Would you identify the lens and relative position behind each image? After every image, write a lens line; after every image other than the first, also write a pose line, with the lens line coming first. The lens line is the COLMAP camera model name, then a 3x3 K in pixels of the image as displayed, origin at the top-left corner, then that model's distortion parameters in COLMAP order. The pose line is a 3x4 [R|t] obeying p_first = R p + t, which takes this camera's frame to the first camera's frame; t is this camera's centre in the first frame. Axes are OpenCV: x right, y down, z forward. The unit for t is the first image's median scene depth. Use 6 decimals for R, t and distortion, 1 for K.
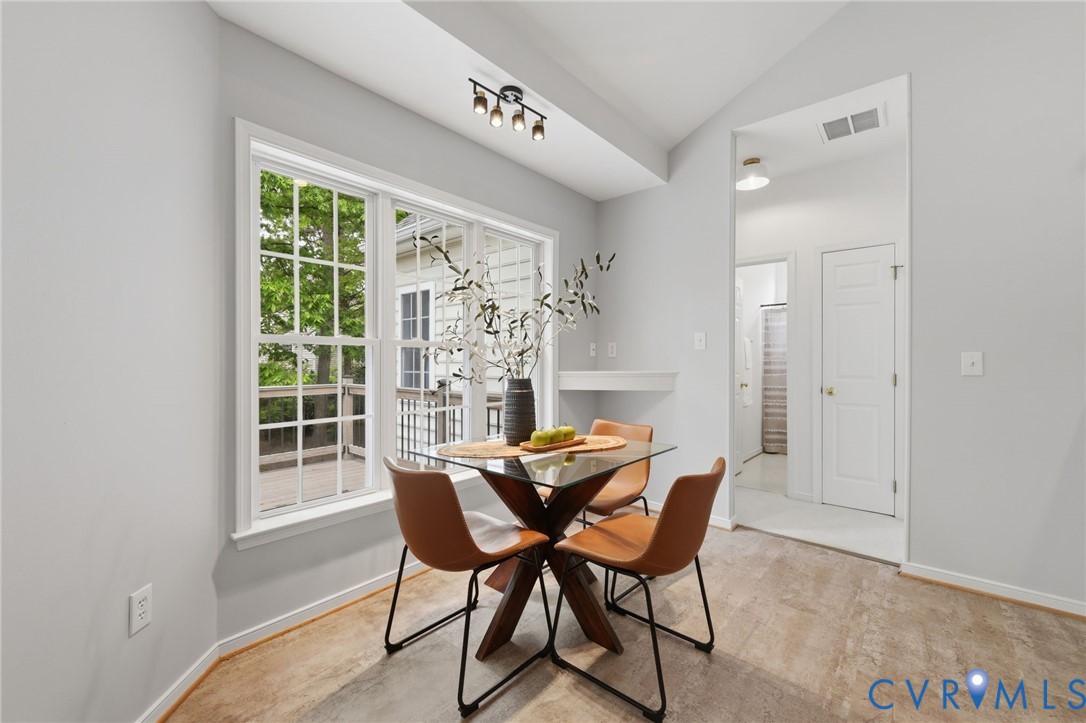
lens RADIAL K [[441.4, 0, 543.6], [0, 441.4, 361.2], [0, 0, 1]] dist [-0.000580, 0.000209]
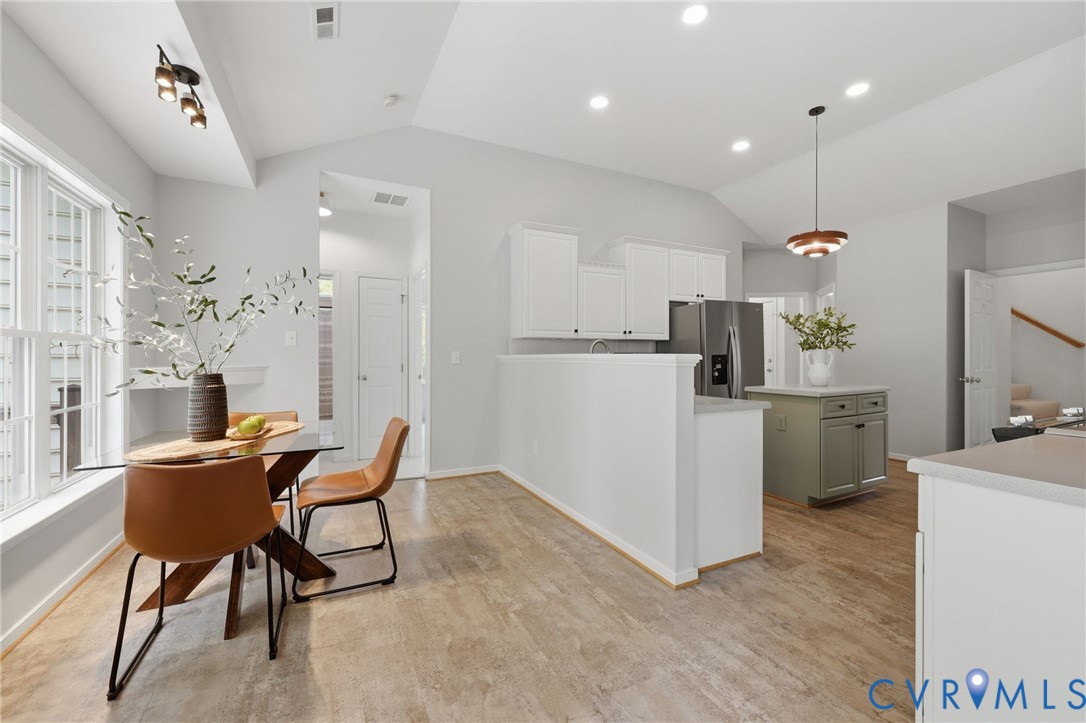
lens RADIAL K [[441.4, 0, 539.7], [0, 441.4, 358.3], [0, 0, 1]] dist [-0.000580, 0.000209]
pose [[0.387007, -0.003654, 0.922070, -0.682911], [-0.003211, 0.999981, 0.005310, -0.003877], [-0.922071, -0.005015, 0.386988, -0.074794]]
